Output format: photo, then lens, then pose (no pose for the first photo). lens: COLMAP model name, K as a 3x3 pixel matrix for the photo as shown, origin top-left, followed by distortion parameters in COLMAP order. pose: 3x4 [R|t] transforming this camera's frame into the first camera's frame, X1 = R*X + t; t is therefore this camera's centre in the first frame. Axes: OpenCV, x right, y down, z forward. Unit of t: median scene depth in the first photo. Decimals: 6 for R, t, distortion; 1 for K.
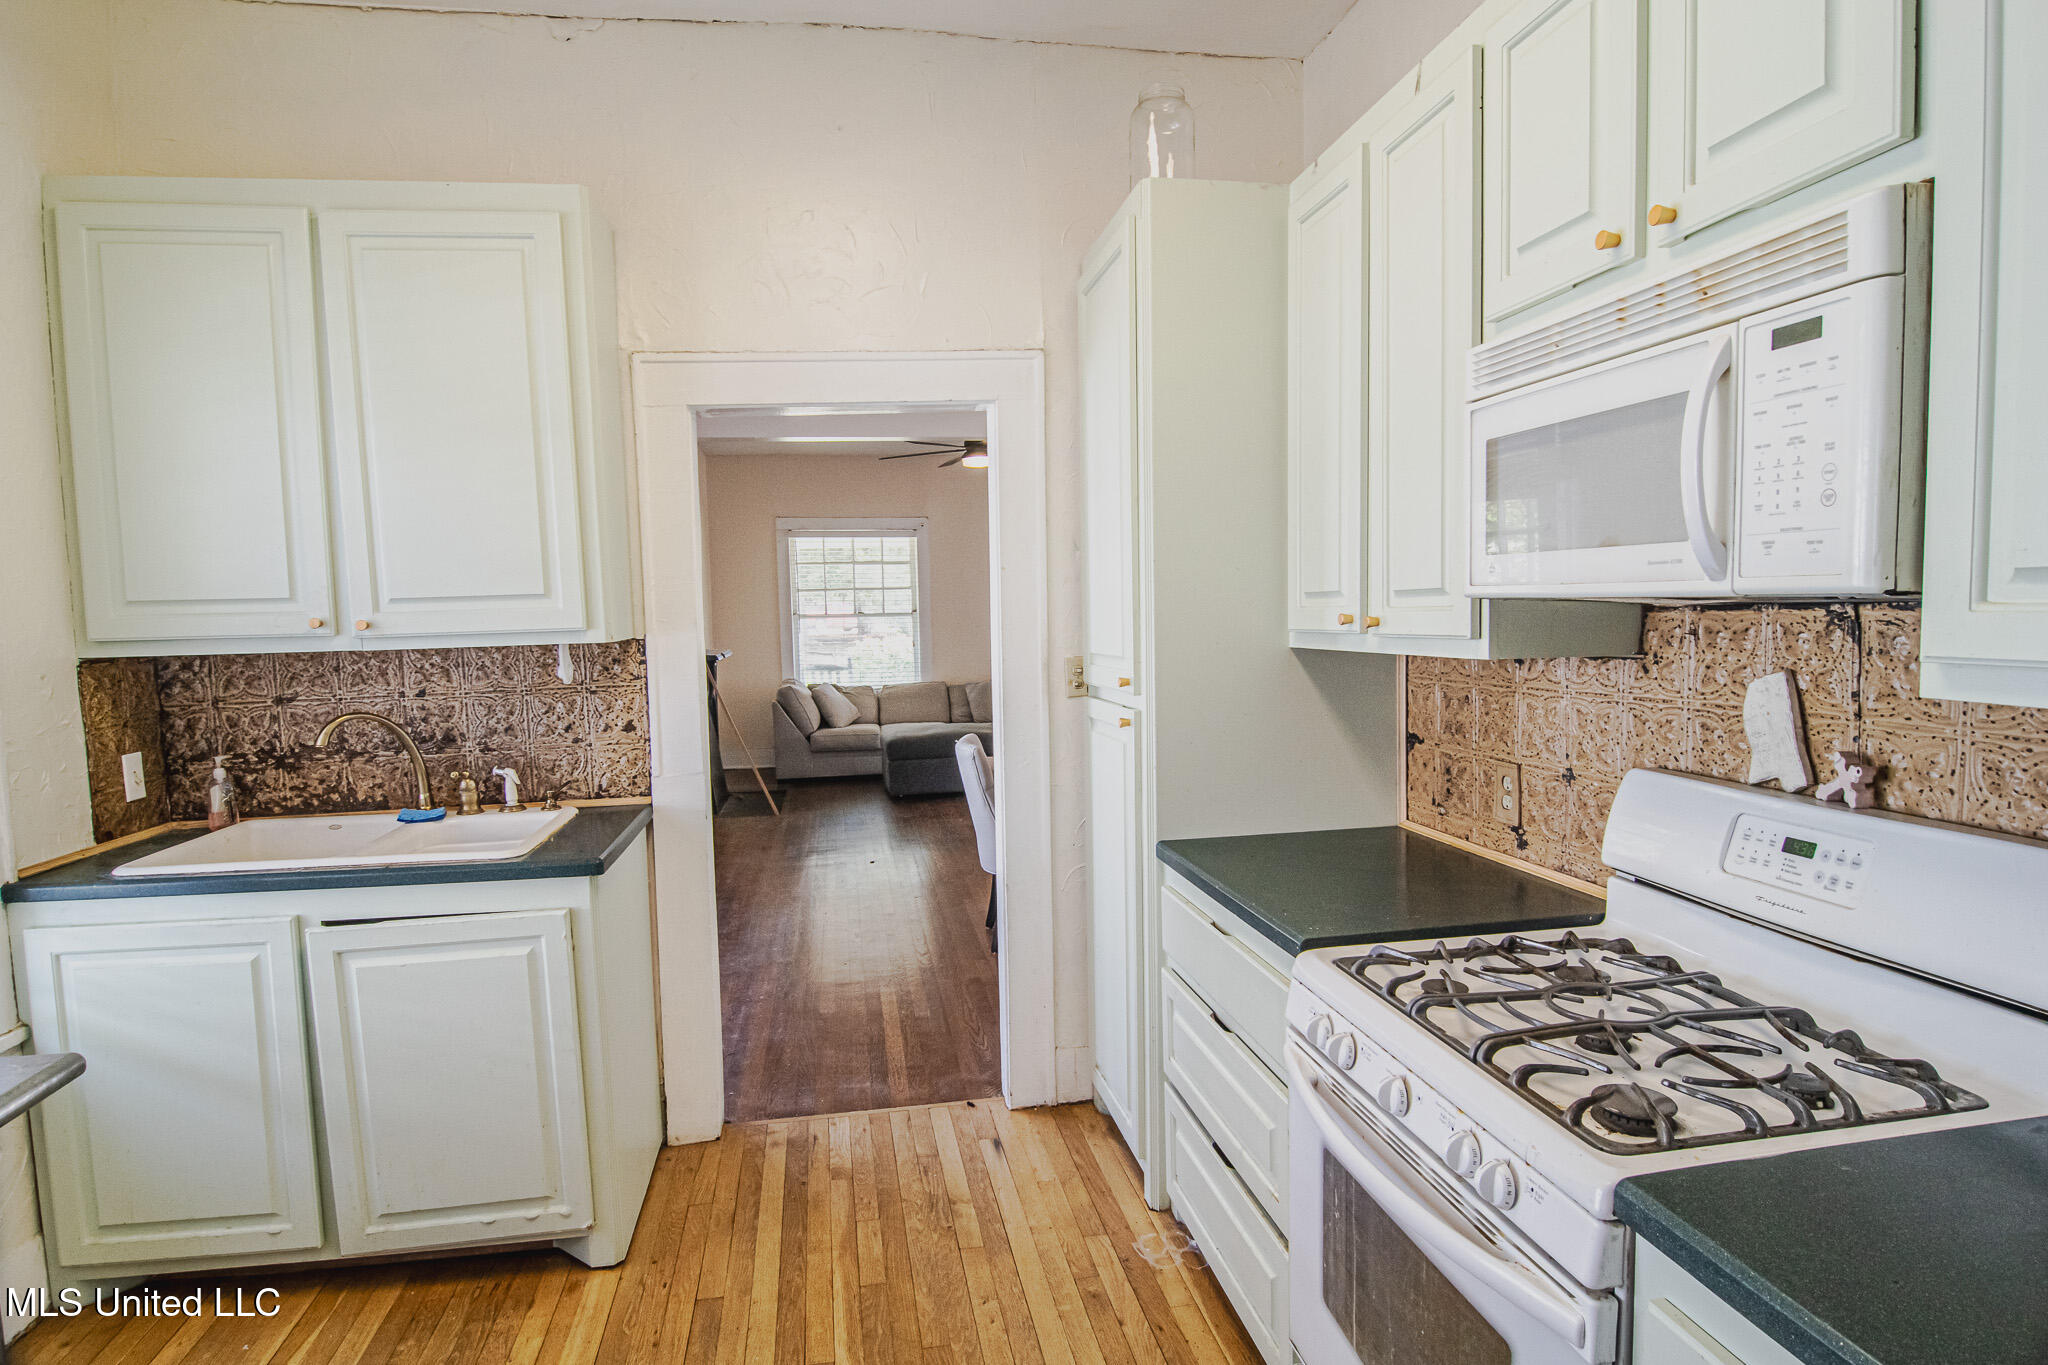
lens RADIAL K [[1114.5, 0, 1012.4], [0, 1114.5, 704.2], [0, 0, 1]] dist [-0.016443, -0.001720]
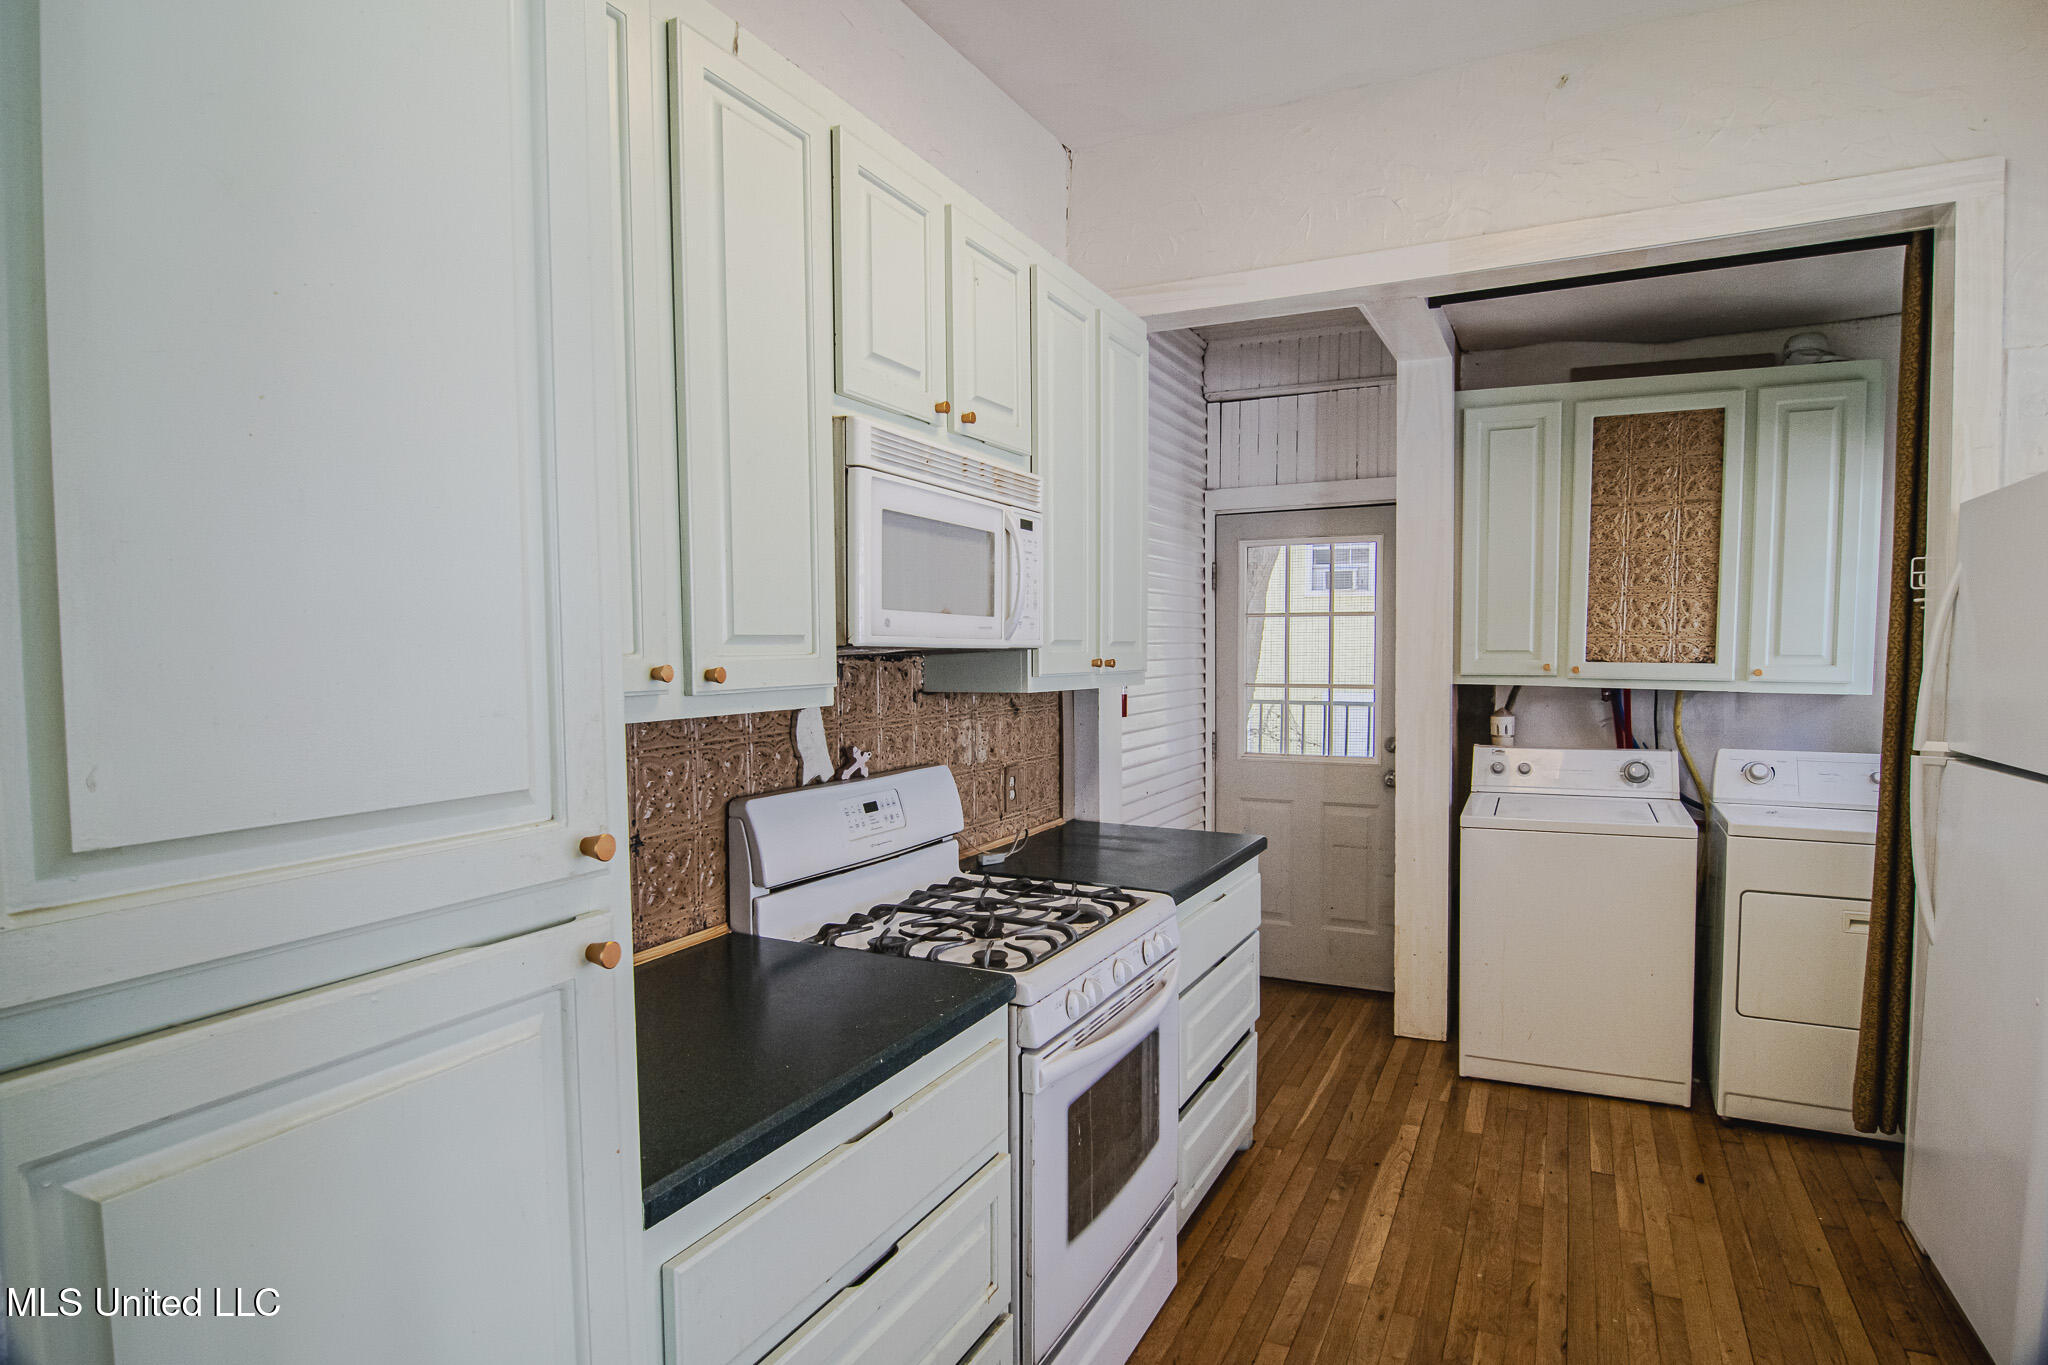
lens RADIAL K [[1114.5, 0, 1012.4], [0, 1114.5, 704.2], [0, 0, 1]] dist [-0.016443, -0.001720]
pose [[-0.805345, 0.003183, 0.592797, -0.413470], [0.078800, 0.991686, 0.101729, -0.166384], [-0.587545, 0.128640, -0.798901, 2.146656]]
